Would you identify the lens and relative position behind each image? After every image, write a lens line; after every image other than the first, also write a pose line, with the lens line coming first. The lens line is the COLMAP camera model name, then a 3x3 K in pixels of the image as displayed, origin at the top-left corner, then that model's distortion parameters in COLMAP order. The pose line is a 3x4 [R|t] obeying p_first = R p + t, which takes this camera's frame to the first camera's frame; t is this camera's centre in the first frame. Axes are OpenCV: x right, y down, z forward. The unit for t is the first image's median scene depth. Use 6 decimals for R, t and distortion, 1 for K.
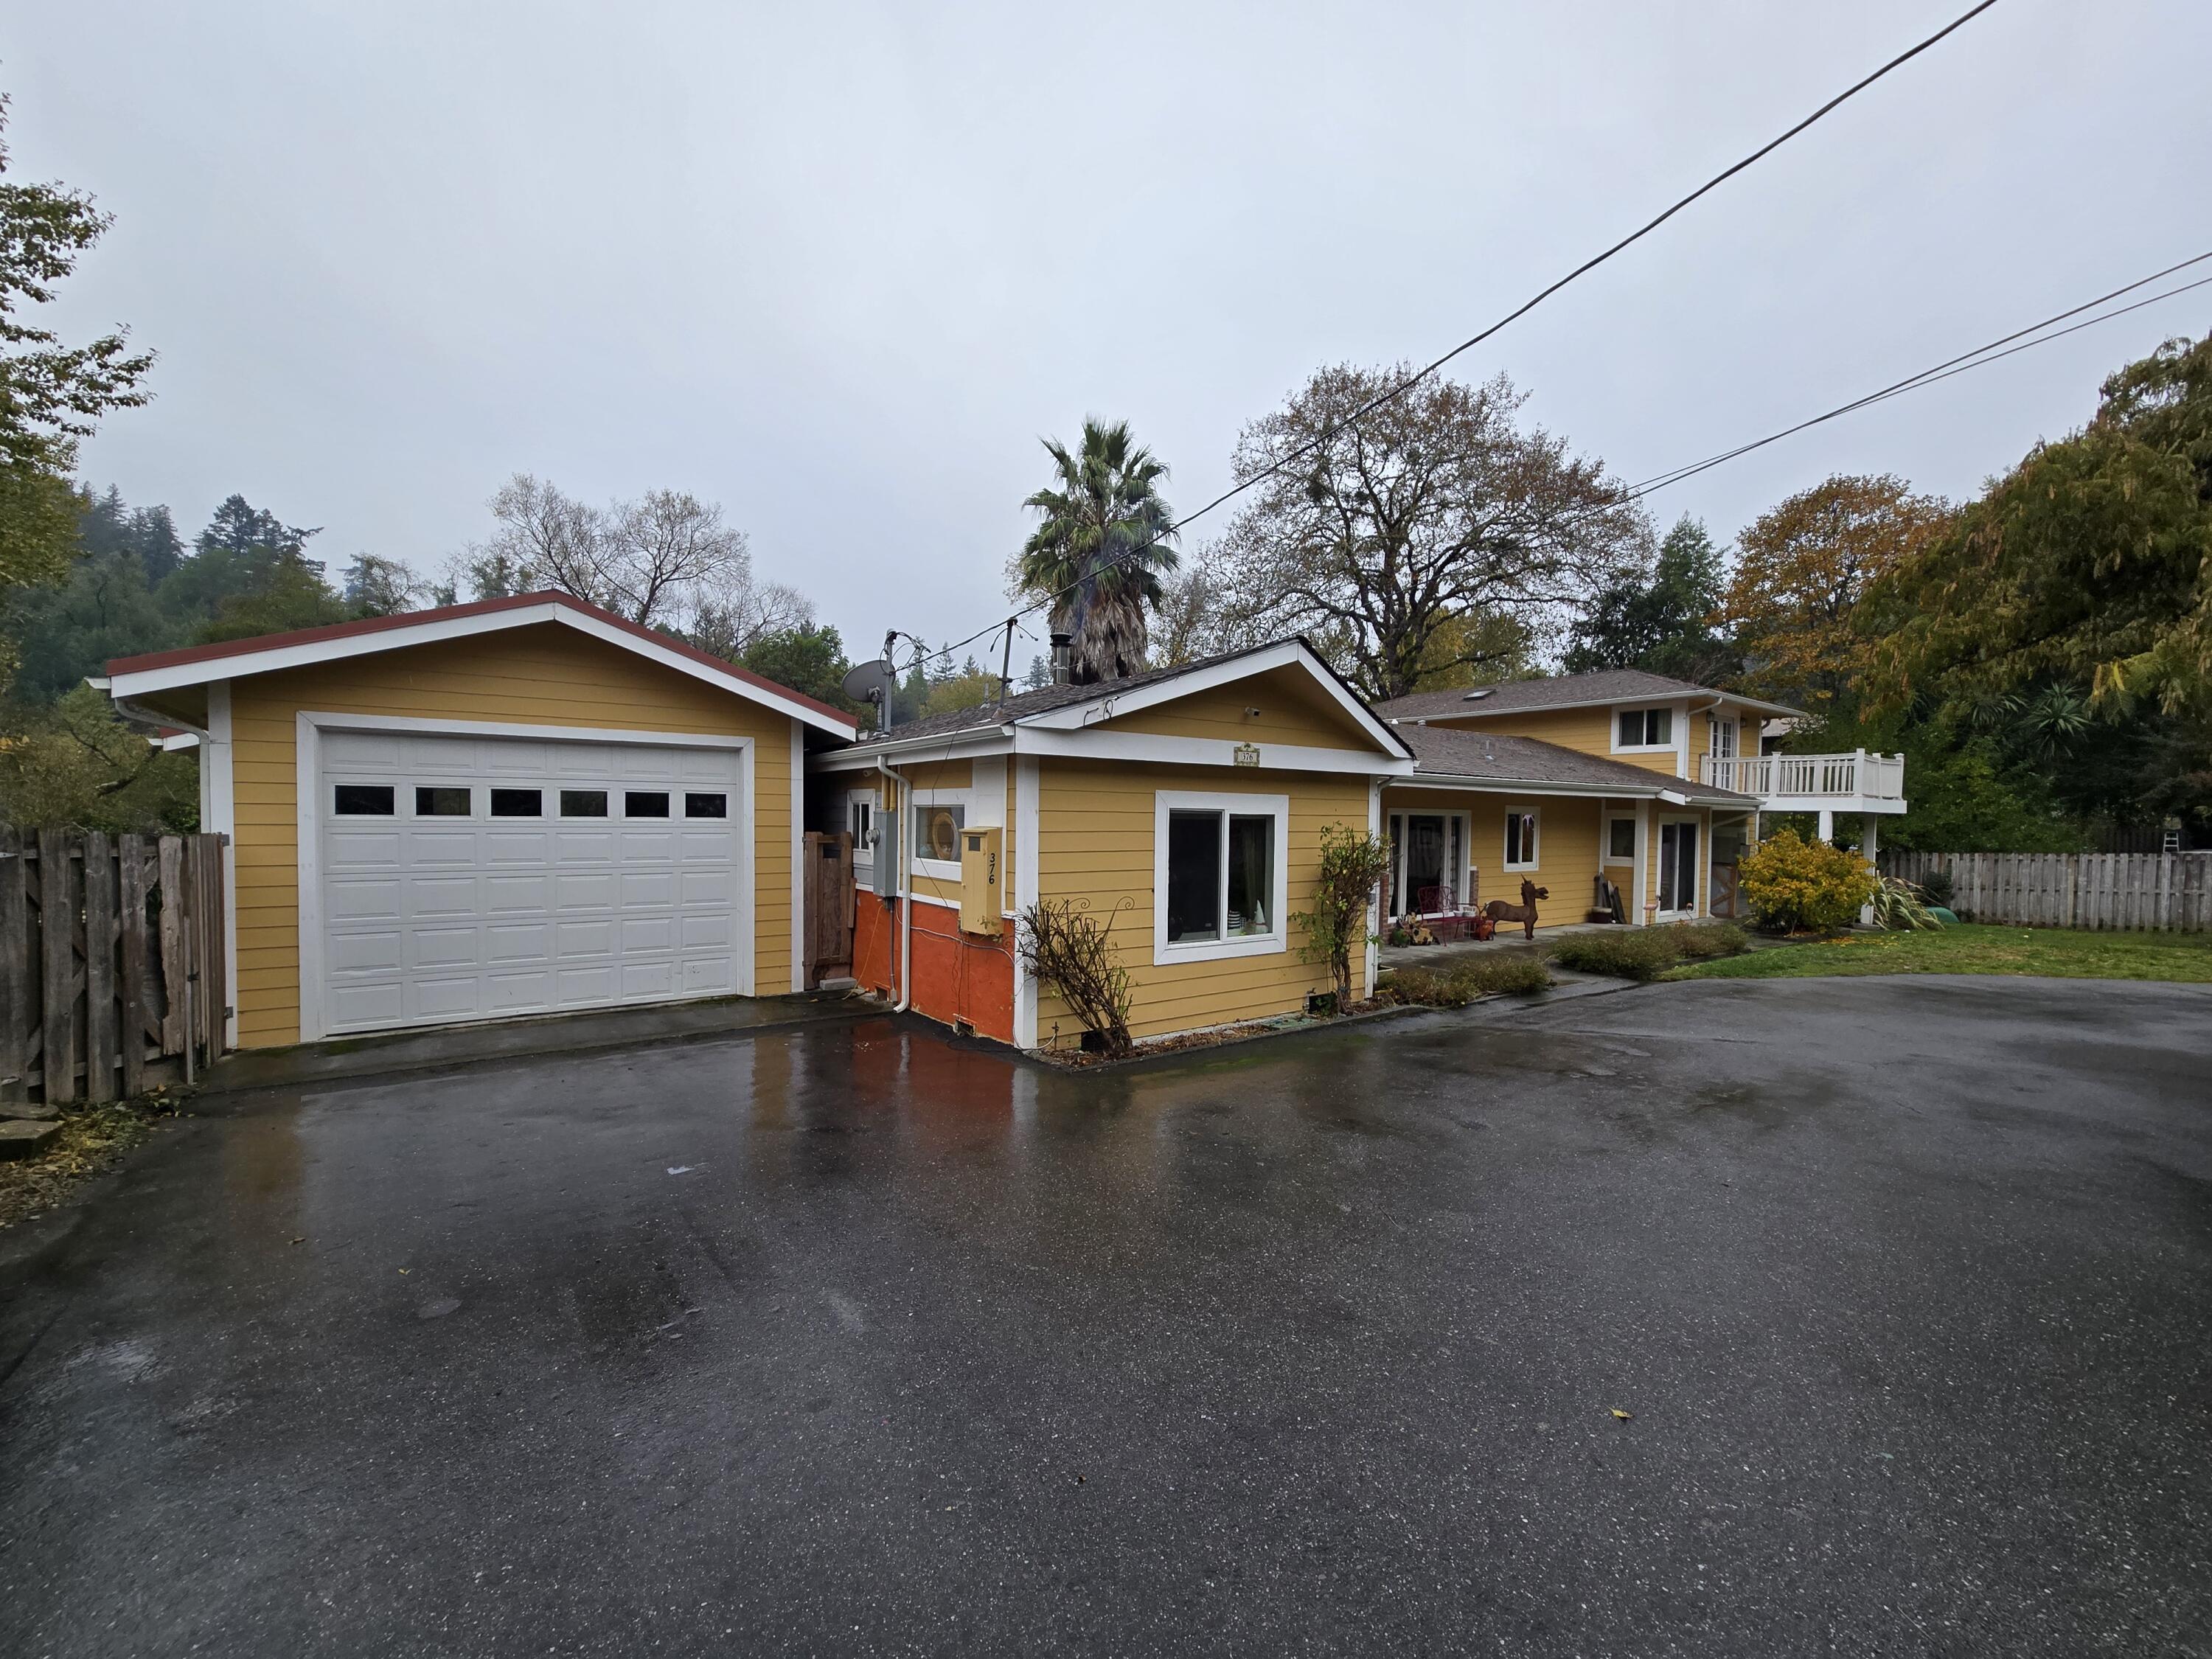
lens RADIAL K [[904.9, 0, 1110.6], [0, 904.9, 842.1], [0, 0, 1]] dist [-0.000063, -0.000621]
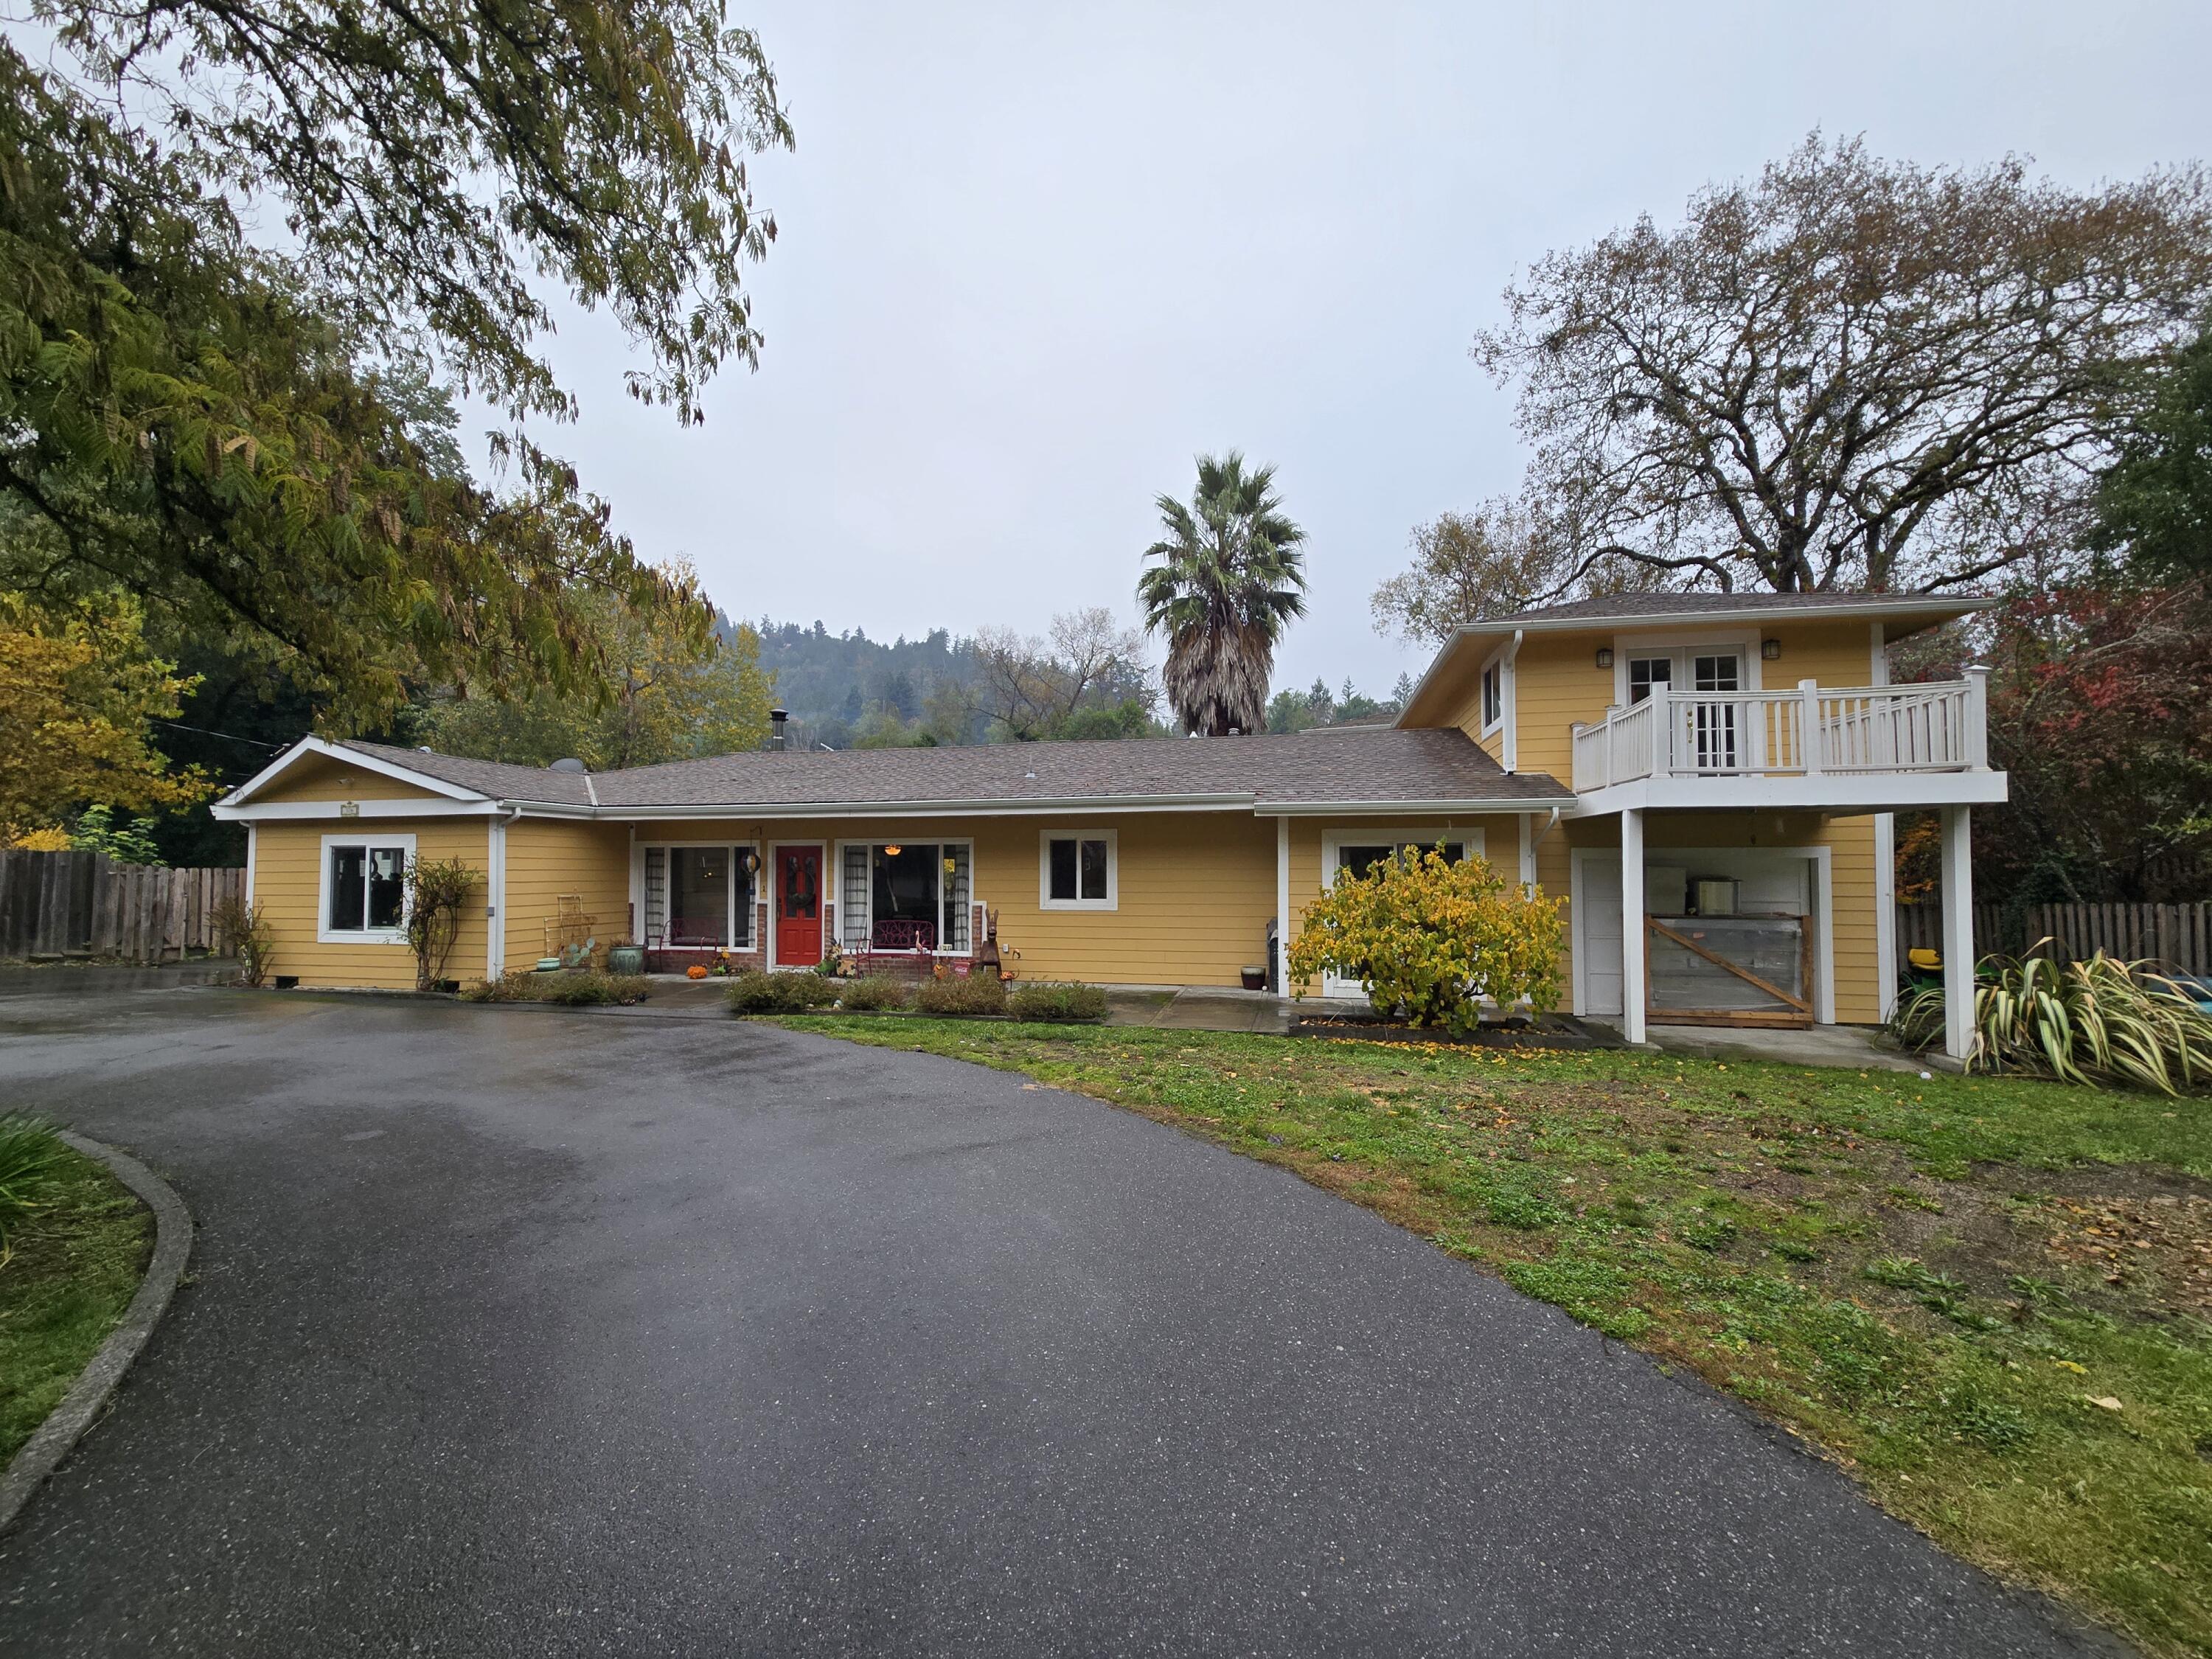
lens RADIAL K [[904.9, 0, 1111.4], [0, 904.9, 835.7], [0, 0, 1]] dist [-0.000063, -0.000621]
pose [[0.664206, -0.042544, -0.746338, 1.923596], [-0.007670, 0.997939, -0.063712, 0.032519], [0.747510, 0.048042, 0.662511, 0.850854]]
